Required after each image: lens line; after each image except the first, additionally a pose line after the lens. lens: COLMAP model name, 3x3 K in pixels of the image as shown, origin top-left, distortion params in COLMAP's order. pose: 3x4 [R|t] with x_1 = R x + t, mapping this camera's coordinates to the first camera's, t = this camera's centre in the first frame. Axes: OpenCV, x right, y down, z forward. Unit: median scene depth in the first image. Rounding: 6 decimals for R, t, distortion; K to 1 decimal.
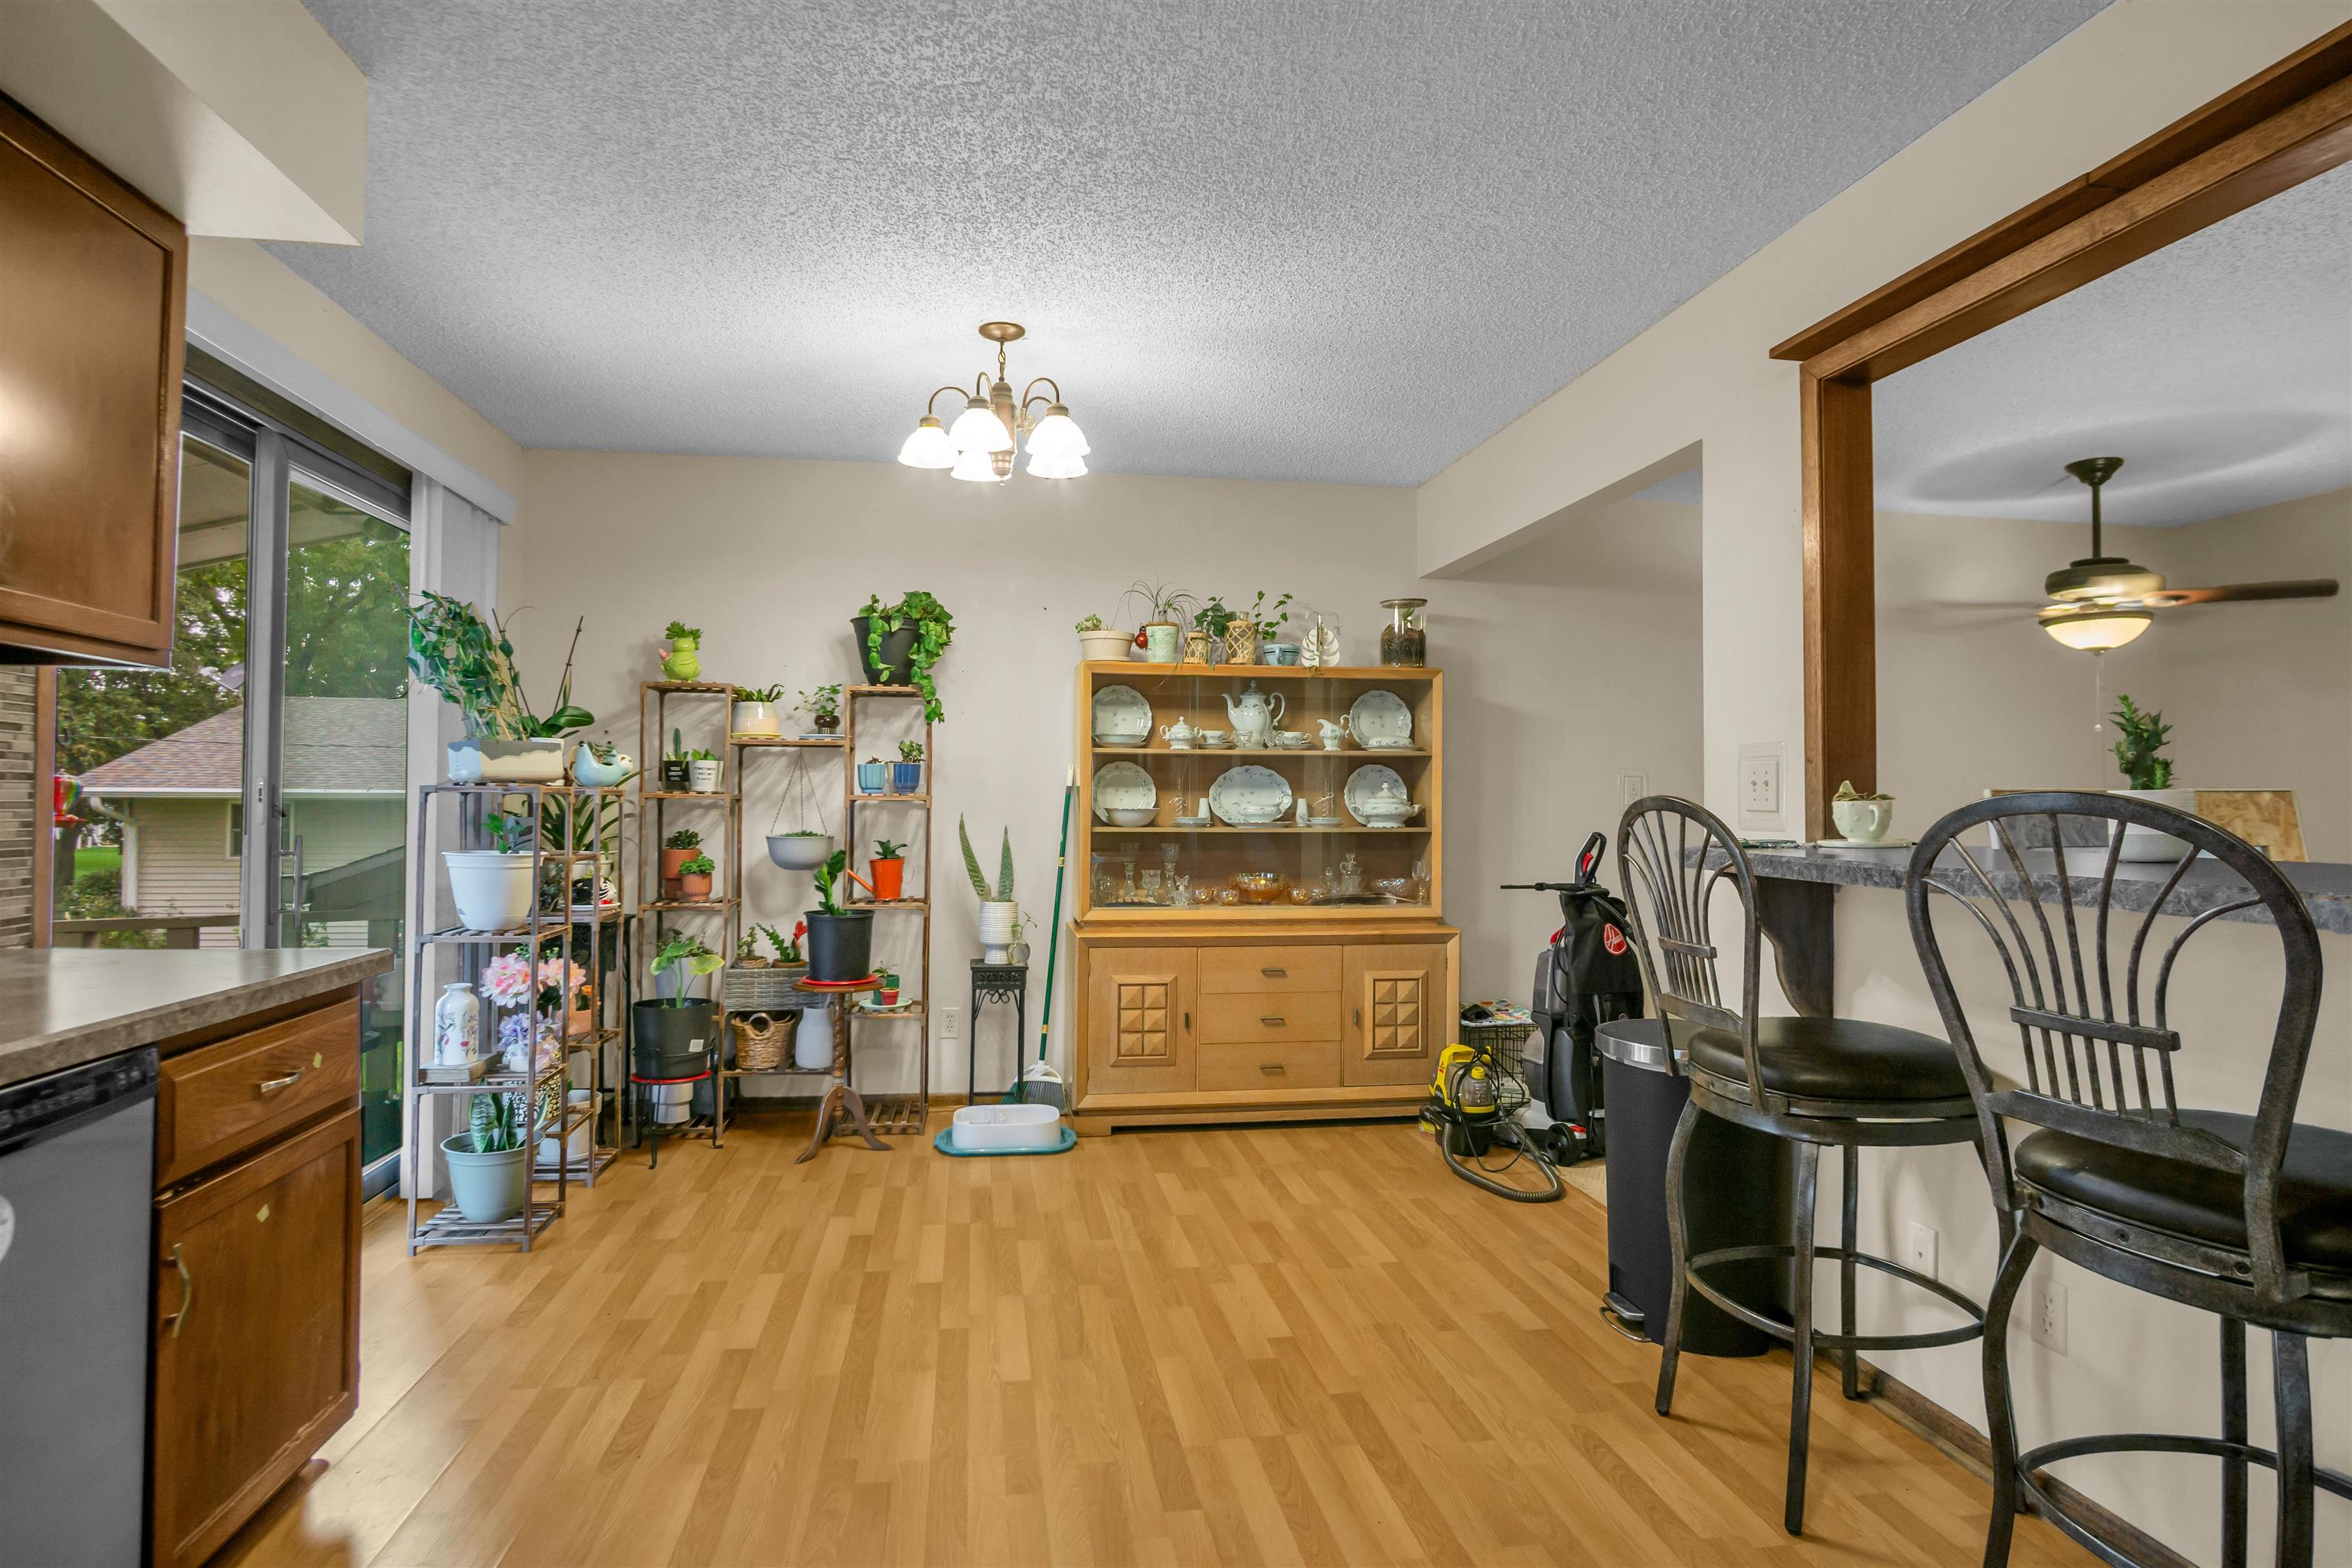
lens RADIAL K [[1268.5, 0, 1170.1], [0, 1268.5, 779.6], [0, 0, 1]] dist [-0.020076, 0.001434]
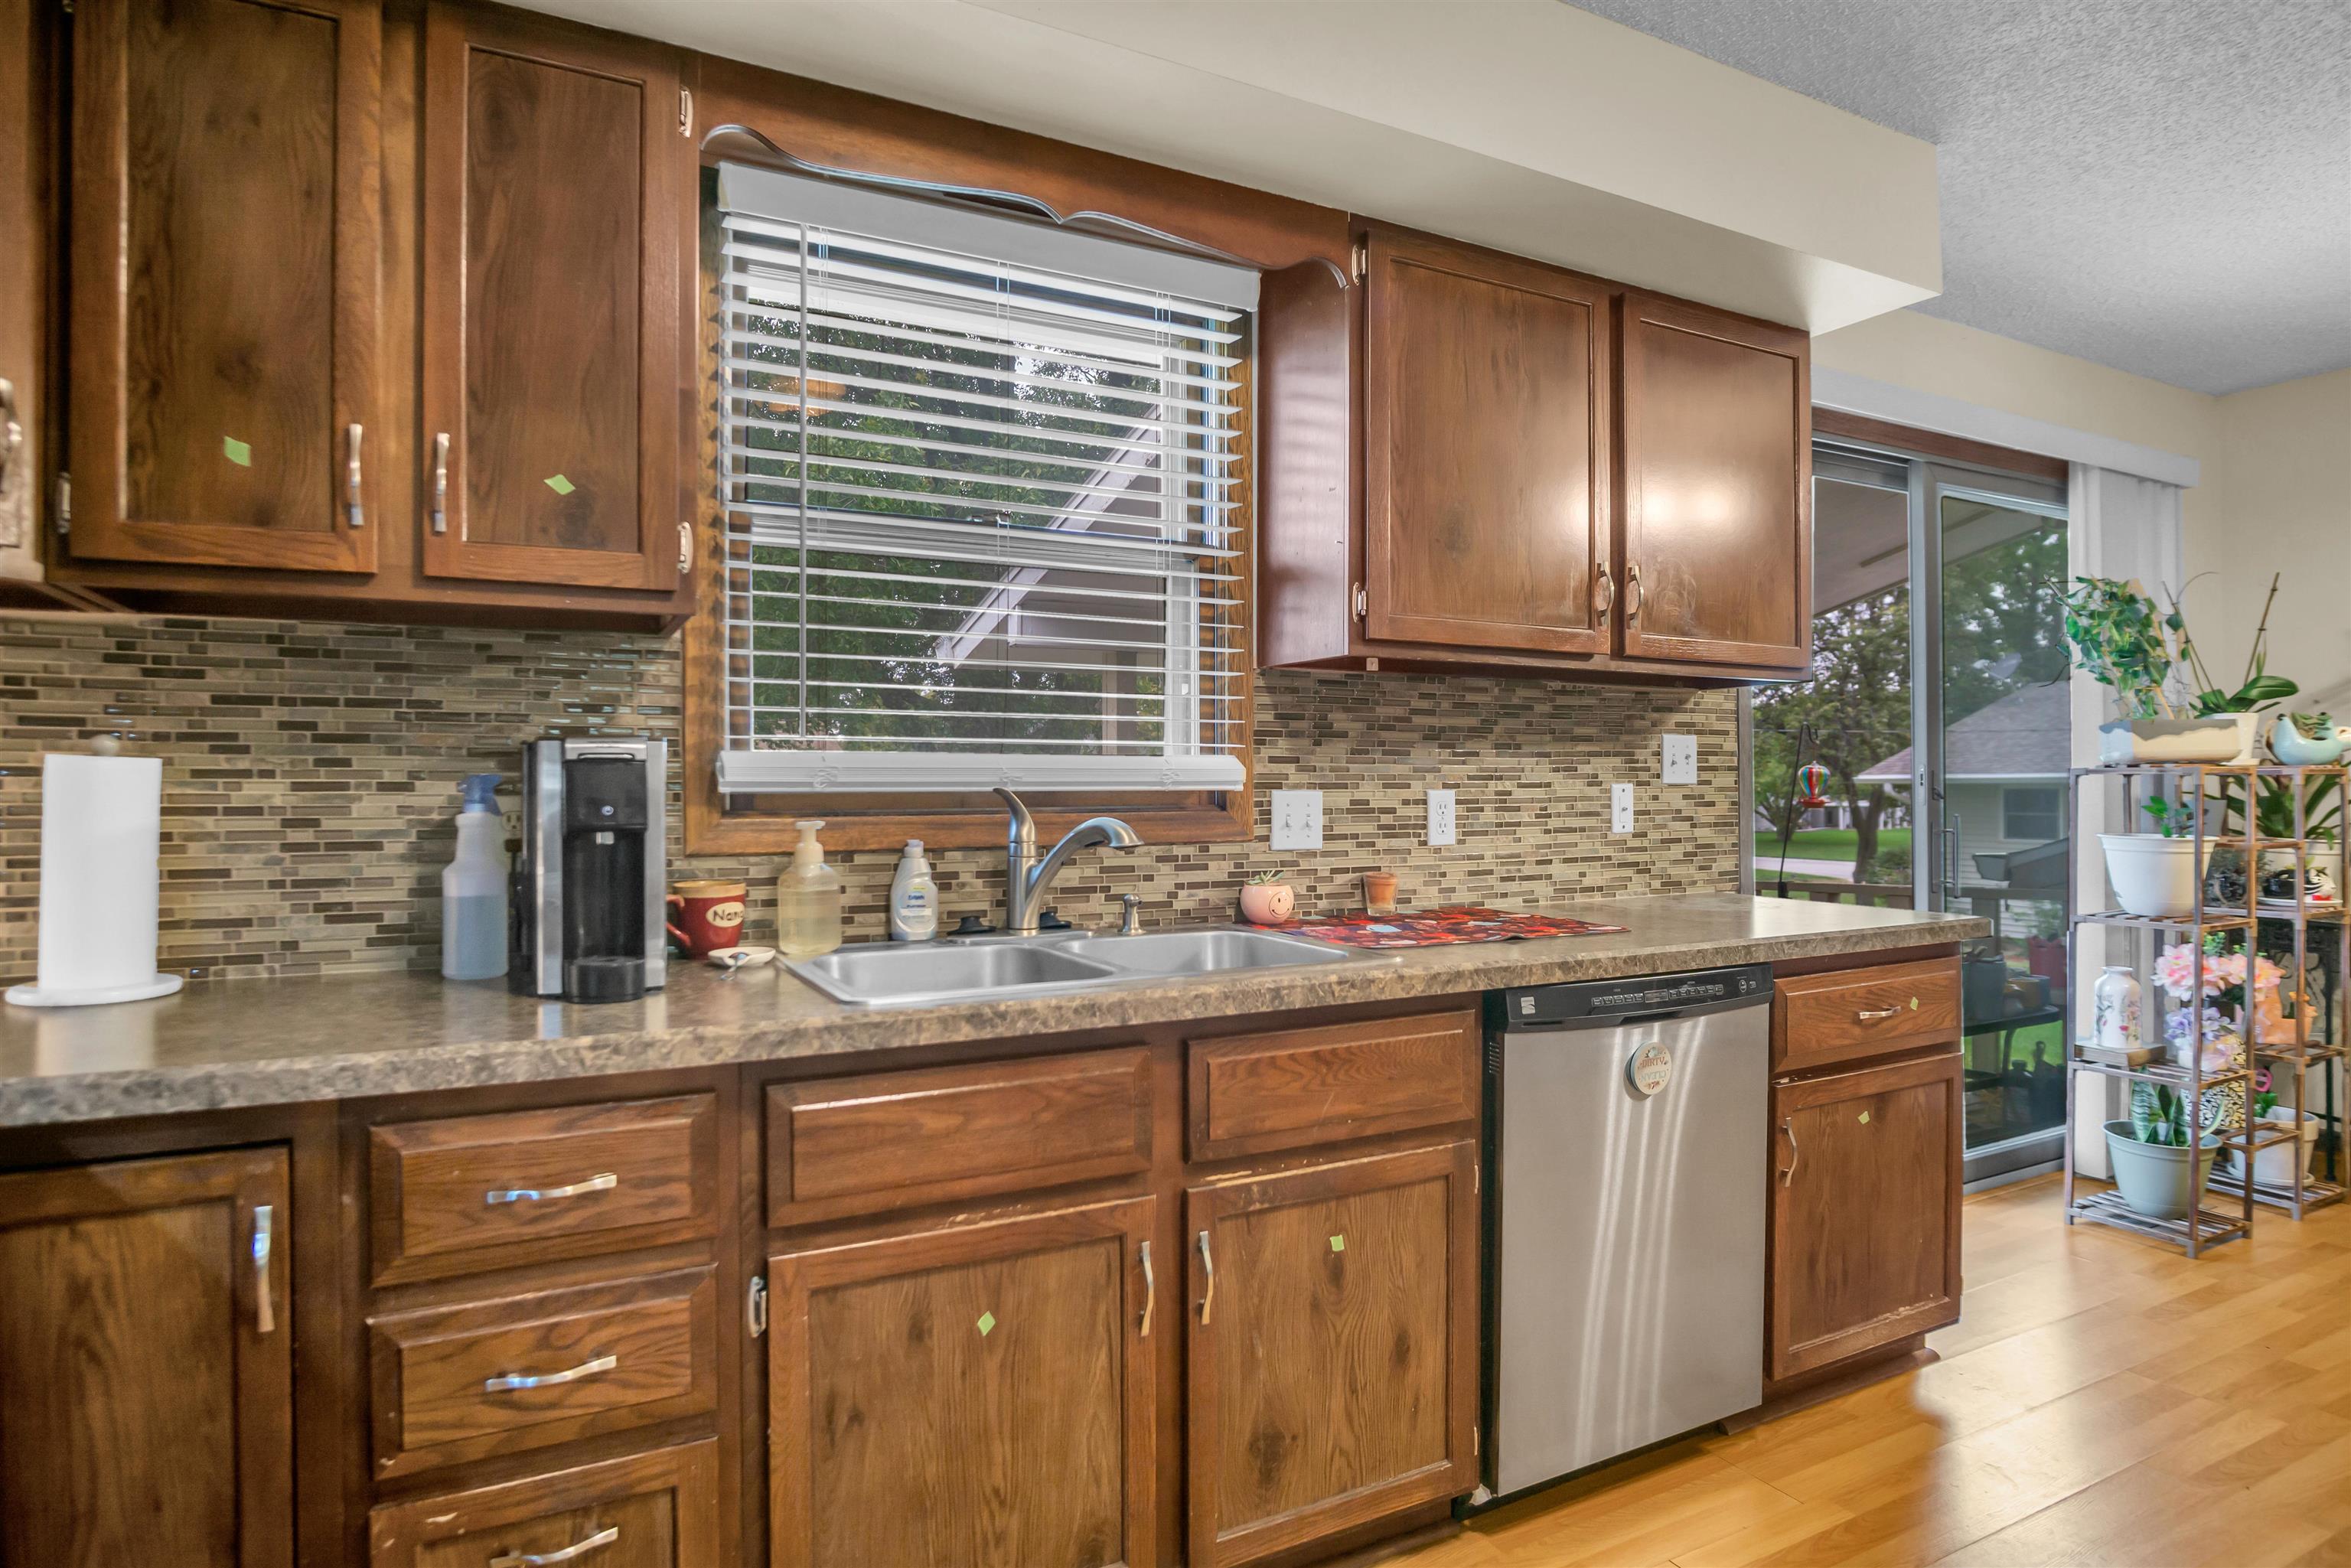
lens RADIAL K [[1267.9, 0, 1165.4], [0, 1267.9, 783.3], [0, 0, 1]] dist [-0.020076, 0.001434]
pose [[0.323636, -0.009628, -0.946133, 0.126646], [0.024188, 0.999706, -0.001900, 0.000844], [0.945872, -0.022270, 0.323774, -0.026687]]
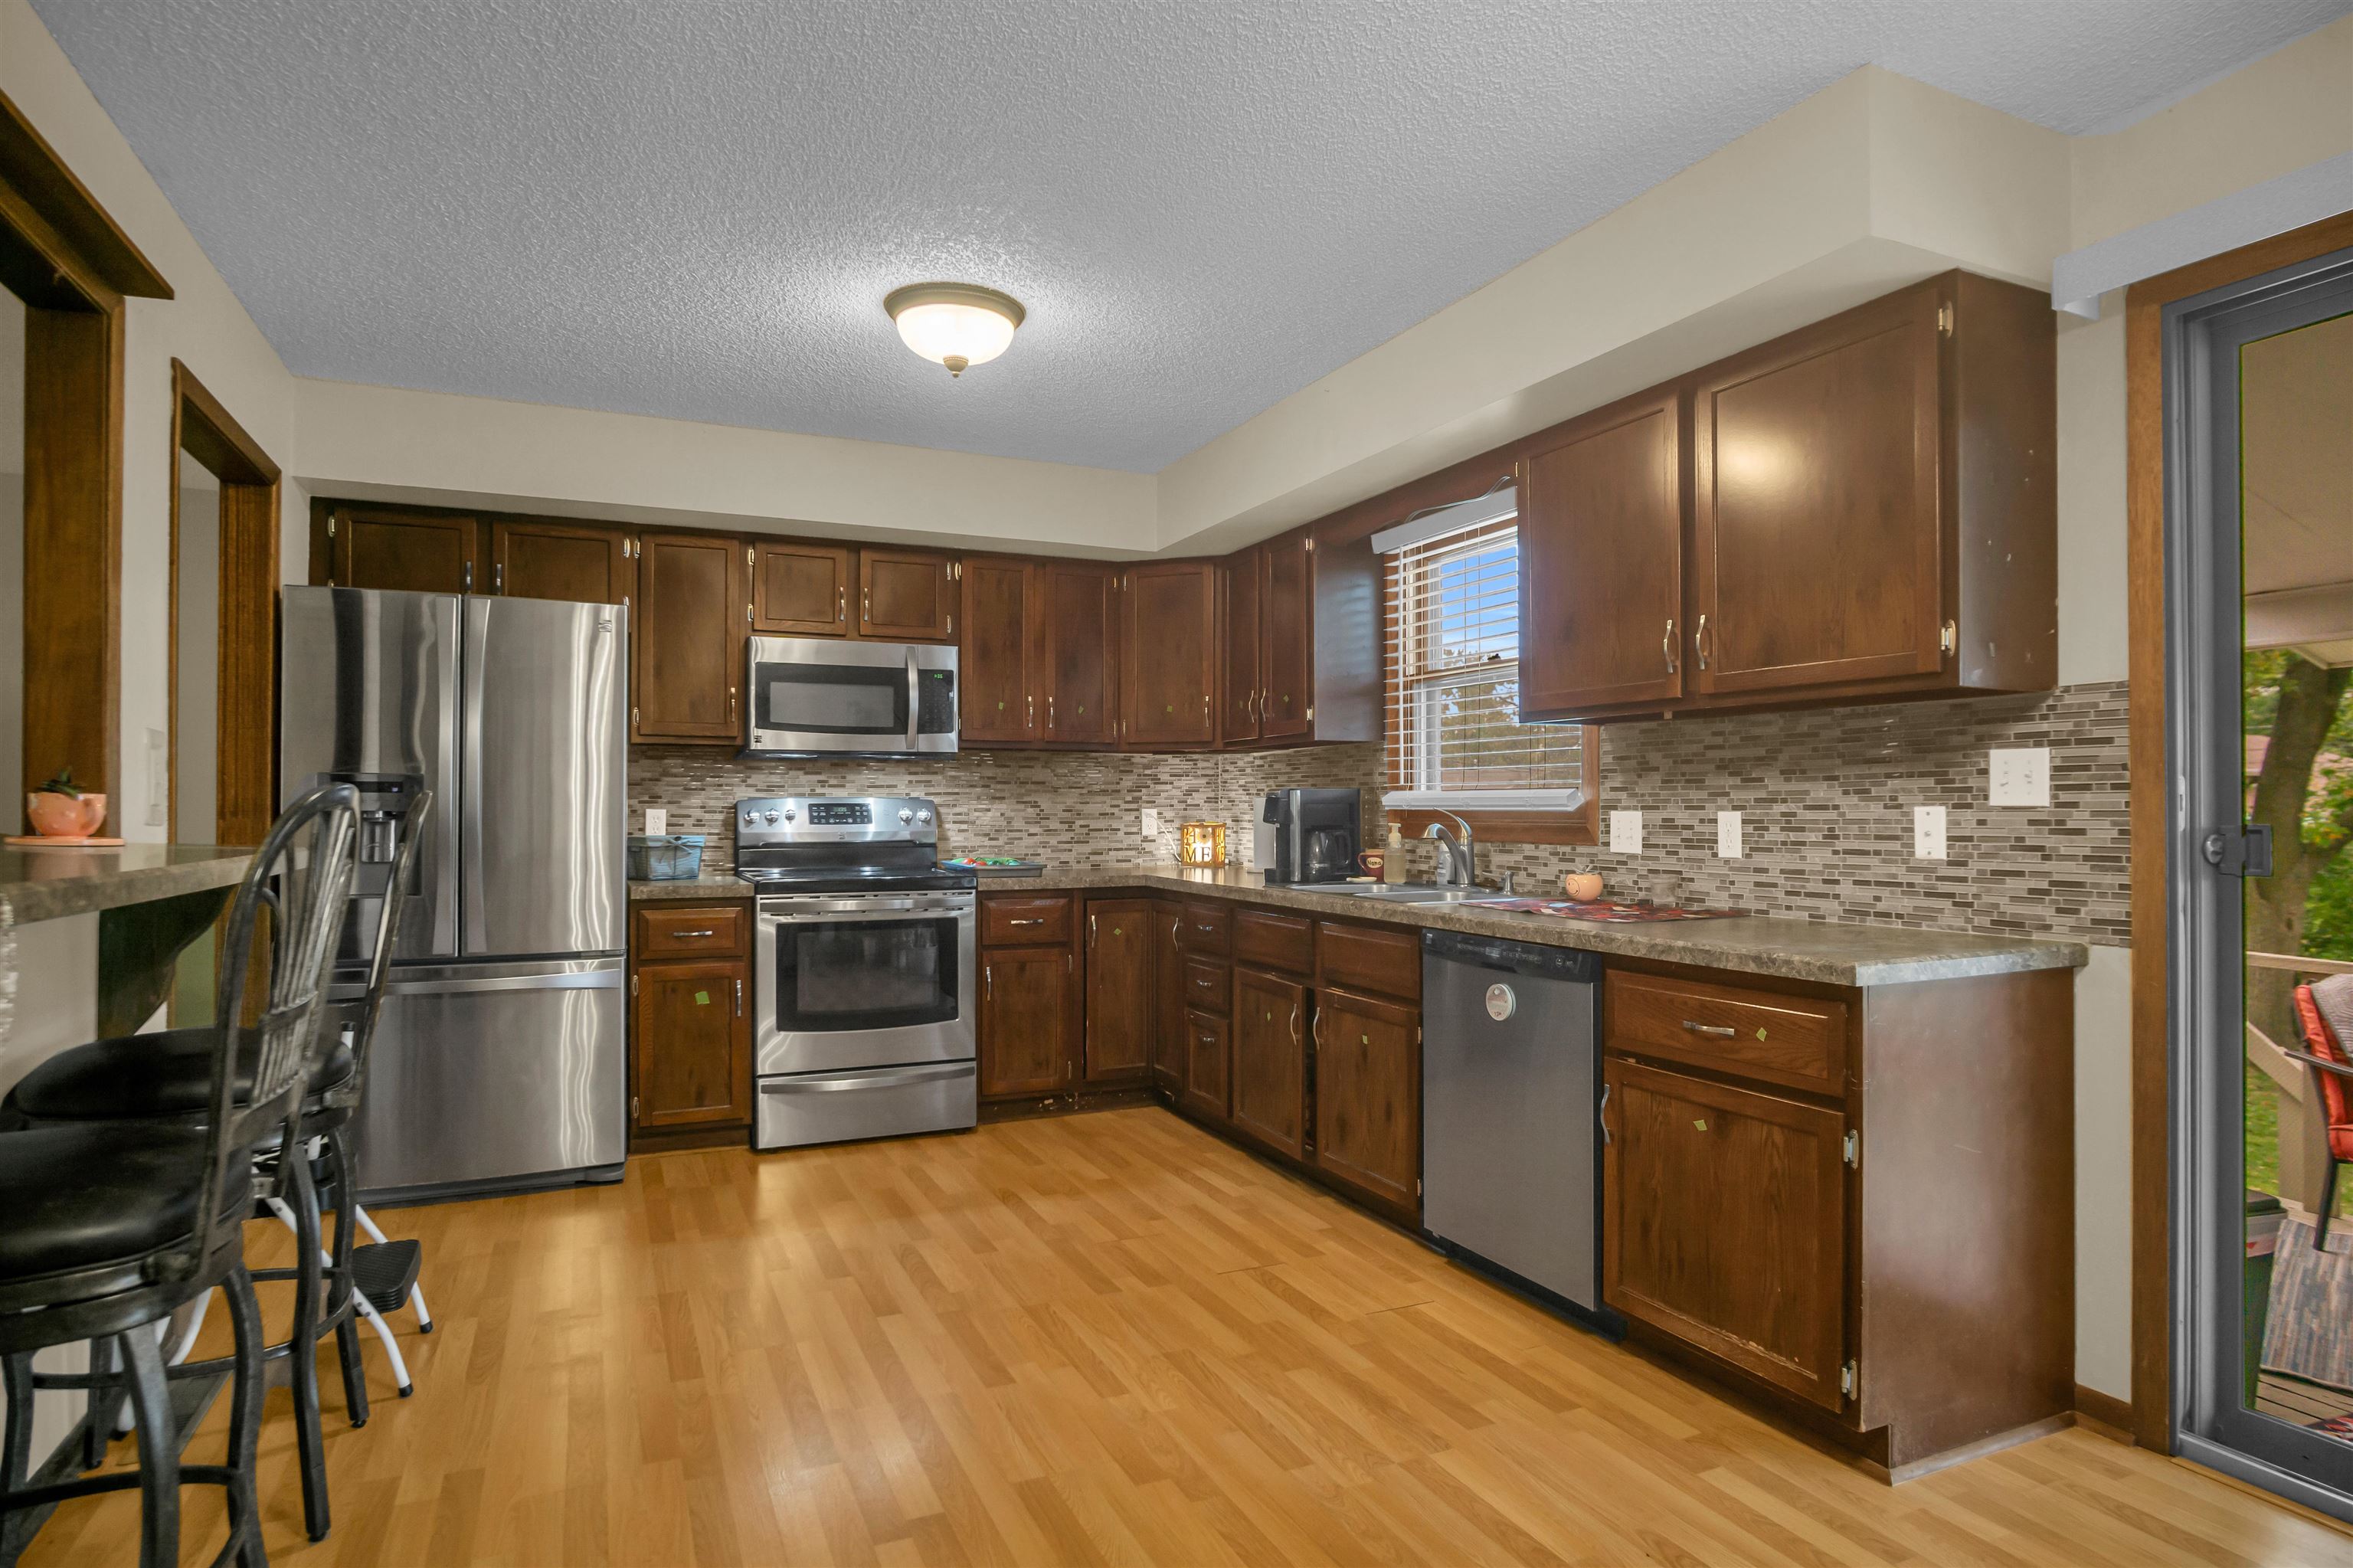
lens RADIAL K [[1269.0, 0, 1168.9], [0, 1269.0, 793.5], [0, 0, 1]] dist [-0.020076, 0.001434]
pose [[-0.961266, -0.010848, -0.275408, 0.093580], [-0.001840, 0.999455, -0.032945, 0.025516], [0.275615, -0.031162, -0.960763, 1.151842]]
